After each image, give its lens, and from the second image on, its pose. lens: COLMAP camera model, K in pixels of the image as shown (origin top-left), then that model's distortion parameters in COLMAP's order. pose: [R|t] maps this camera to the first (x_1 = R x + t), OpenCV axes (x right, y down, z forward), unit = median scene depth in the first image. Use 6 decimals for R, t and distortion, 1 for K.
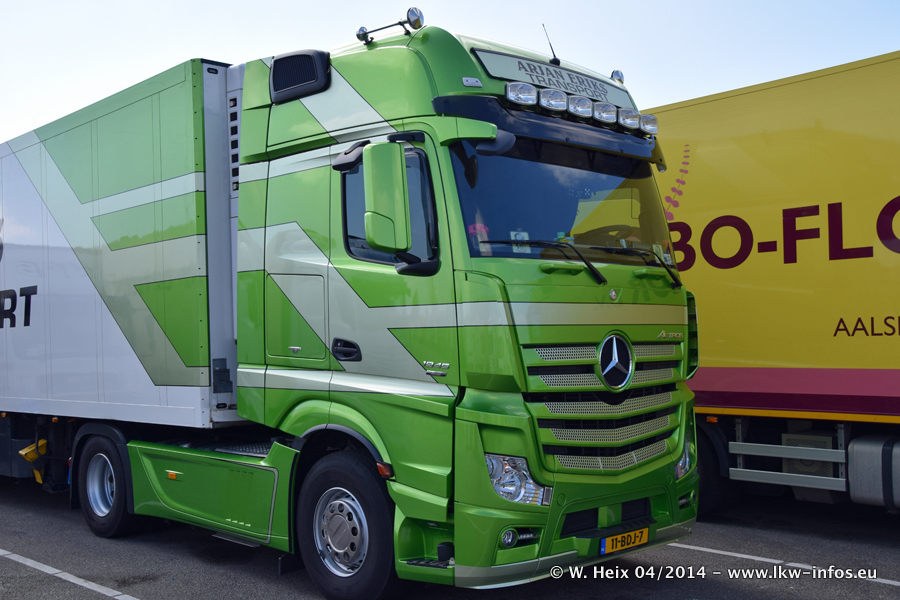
lens RADIAL K [[1004.1, 0, 470.2], [0, 1004.1, 322.3], [0, 0, 1]] dist [0.042134, 0.000000]
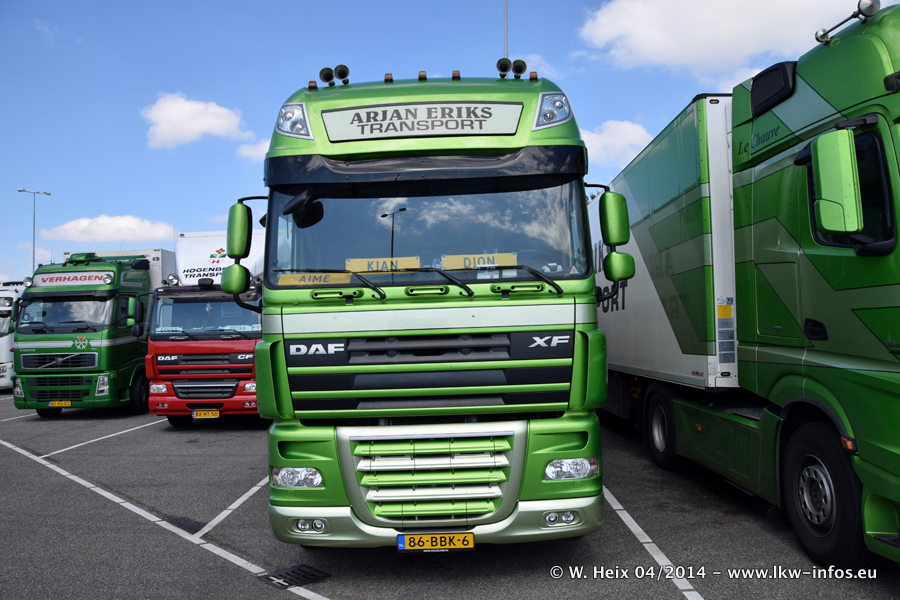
lens RADIAL K [[712.8, 0, 448.8], [0, 712.8, 307.3], [0, 0, 1]] dist [-0.130732, 0.111577]
pose [[0.722464, -0.027038, -0.690880, 0.106936], [0.027926, 0.999561, -0.009916, 0.000409], [0.690844, -0.012129, 0.722902, 0.190870]]
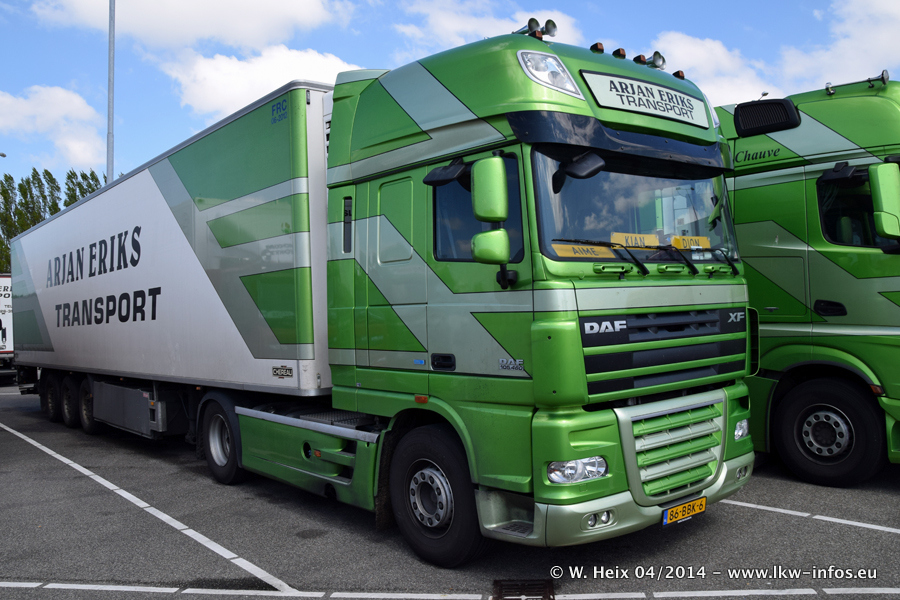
lens RADIAL K [[806.9, 0, 449.8], [0, 806.9, 308.6], [0, 0, 1]] dist [-0.137160, 0.115235]
pose [[0.998137, -0.028219, -0.054099, -0.597772], [0.028677, 0.999559, 0.007712, 0.004674], [0.053858, -0.009249, 0.998506, -0.147702]]
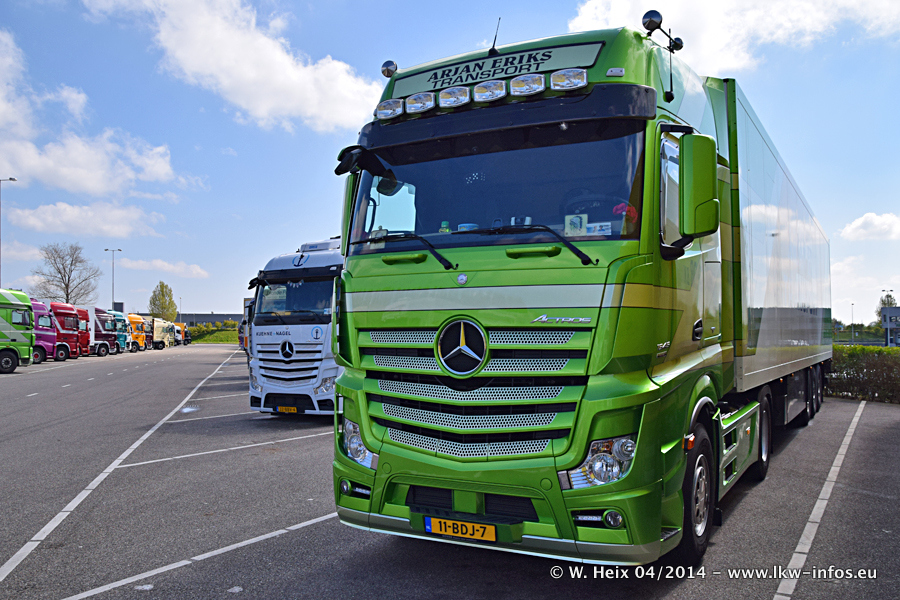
lens RADIAL K [[806.9, 0, 419.9], [0, 806.9, 314.7], [0, 0, 1]] dist [-0.137160, 0.115235]
pose [[0.232508, -0.003974, -0.972586, 0.889301], [0.014663, 0.999892, -0.000580, 0.007181], [0.972484, -0.014126, 0.232541, 0.769591]]
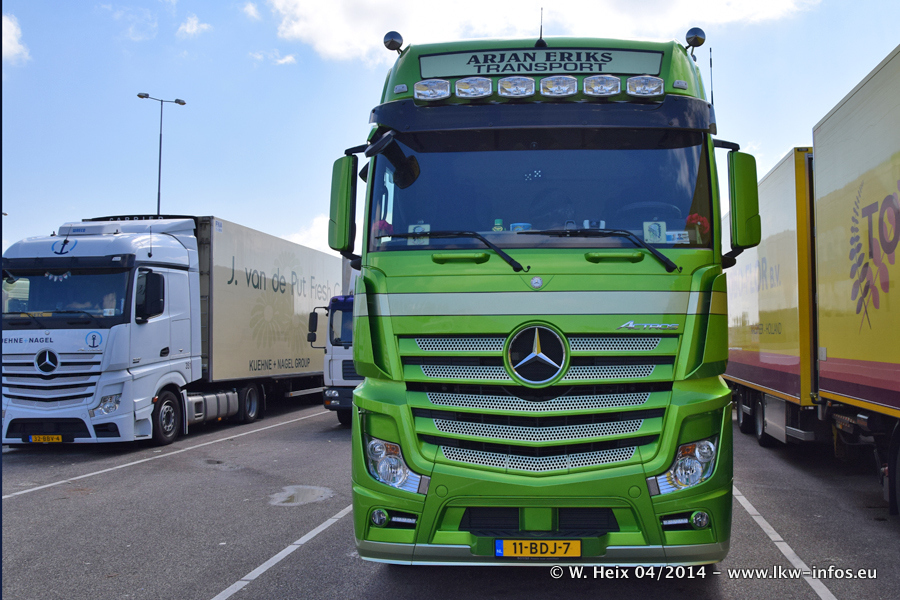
lens RADIAL K [[933.6, 0, 534.1], [0, 933.6, 298.0], [0, 0, 1]] dist [-0.137266, 0.000000]
pose [[0.664262, -0.017470, -0.747296, 0.774916], [0.005544, 0.999814, -0.018445, 0.002787], [0.747479, 0.008110, 0.664235, 0.424570]]
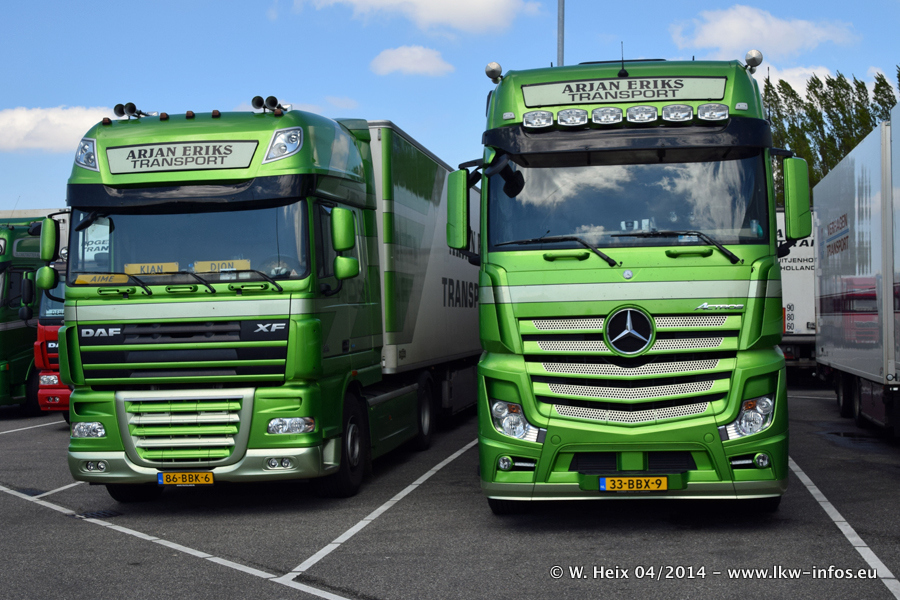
lens RADIAL K [[1239.6, 0, 469.7], [0, 1239.6, 301.8], [0, 0, 1]] dist [0.055635, 0.000000]
pose [[0.625745, -0.005127, -0.780011, 1.142564], [0.027117, 0.999517, 0.015185, -0.021547], [0.779556, -0.030654, 0.625582, -0.046361]]
